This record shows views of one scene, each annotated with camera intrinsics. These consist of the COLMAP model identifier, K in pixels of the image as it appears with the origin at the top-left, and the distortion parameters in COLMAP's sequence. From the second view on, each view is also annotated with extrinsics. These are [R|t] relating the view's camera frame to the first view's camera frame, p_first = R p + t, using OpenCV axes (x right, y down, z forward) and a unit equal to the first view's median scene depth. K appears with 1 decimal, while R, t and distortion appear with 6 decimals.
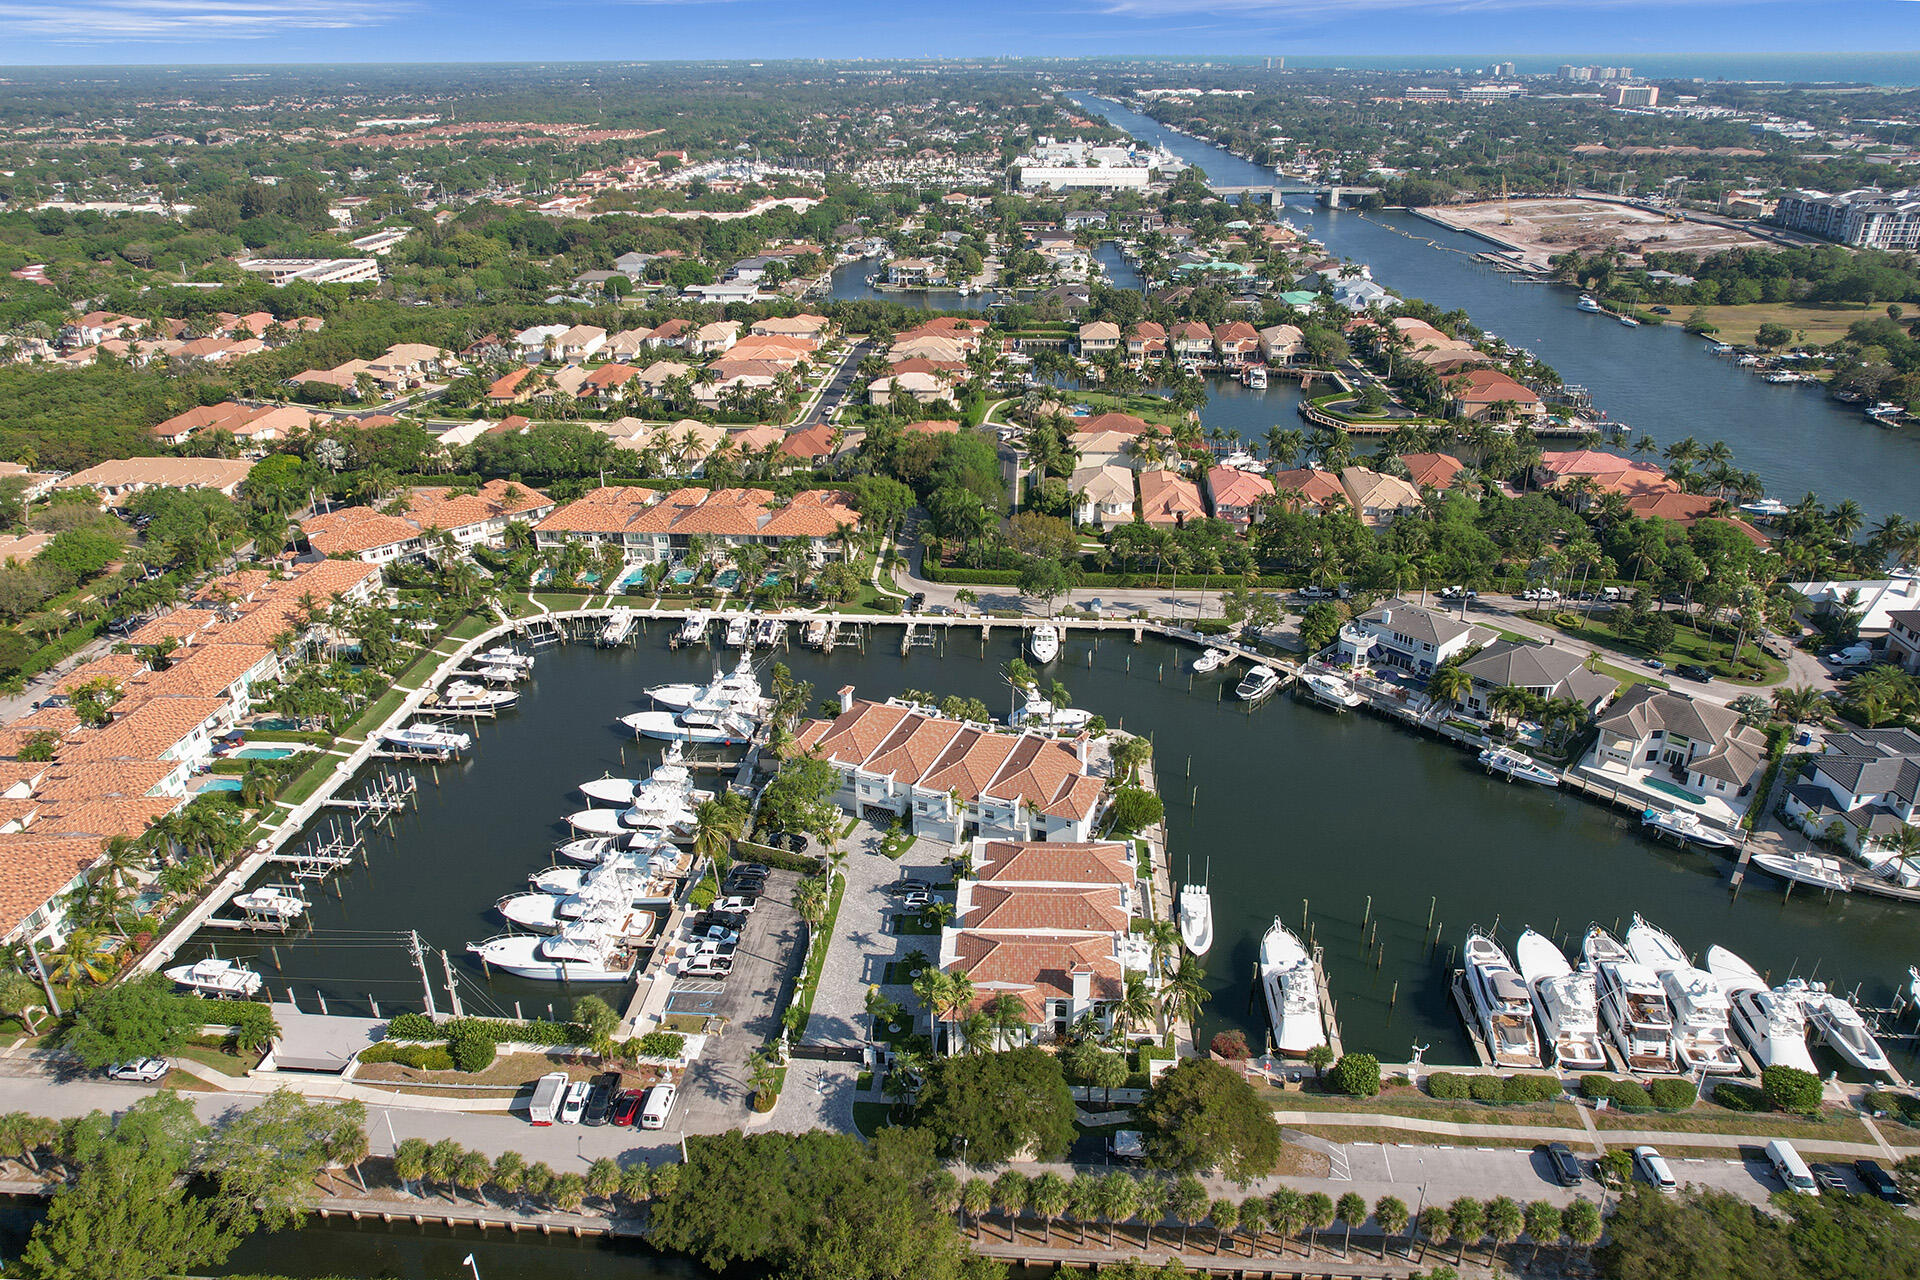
lens RADIAL K [[1278.1, 0, 966.0], [0, 1278.1, 635.1], [0, 0, 1]] dist [-0.073941, 0.058974]
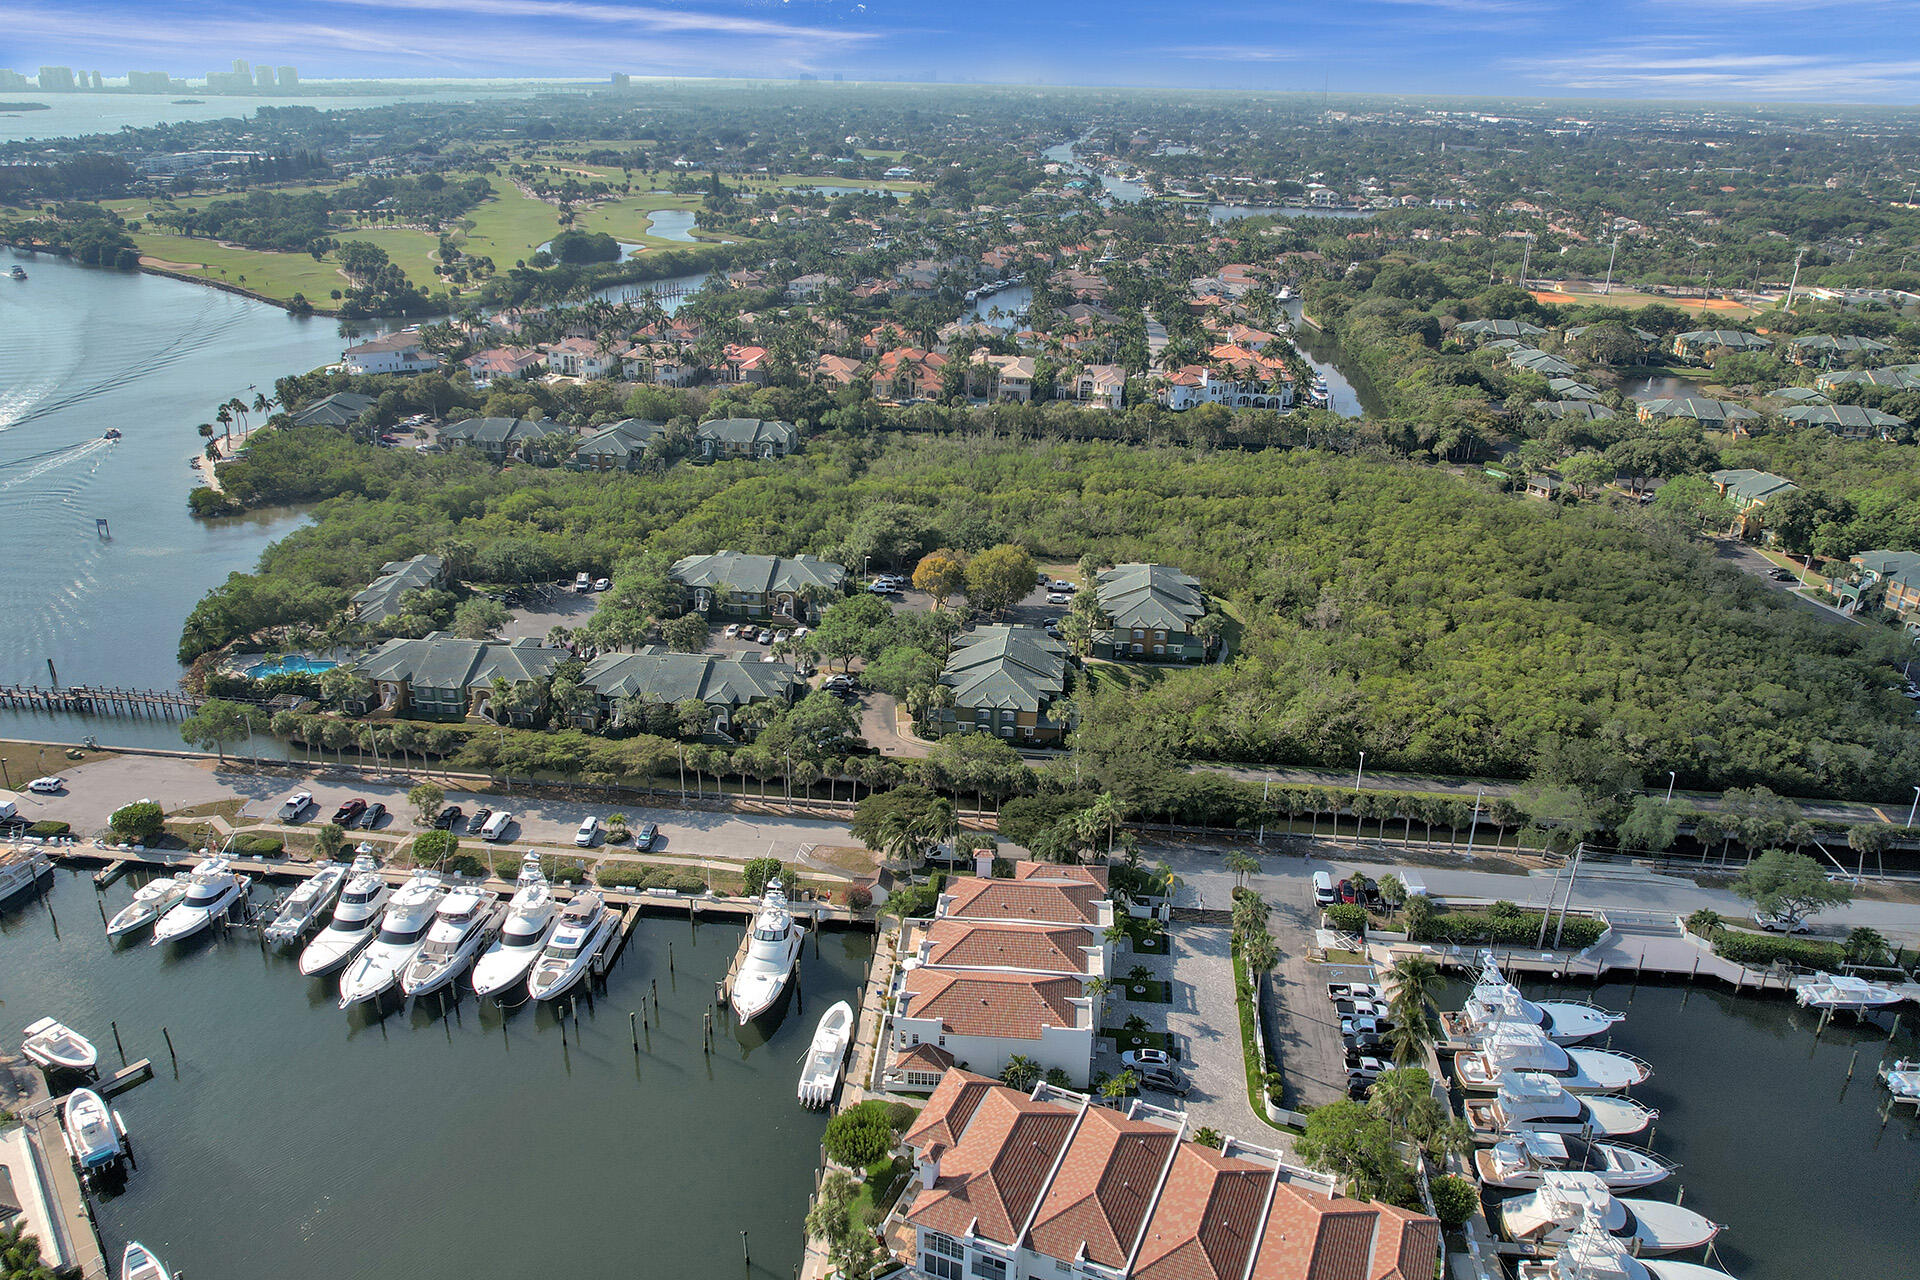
lens RADIAL K [[1353.2, 0, 970.4], [0, 1353.2, 631.1], [0, 0, 1]] dist [-0.073121, 0.059524]
pose [[-0.999714, -0.017553, 0.016214, 0.061034], [0.000044, 0.677195, 0.735804, -0.529604], [-0.023896, 0.735595, -0.677001, 1.160872]]
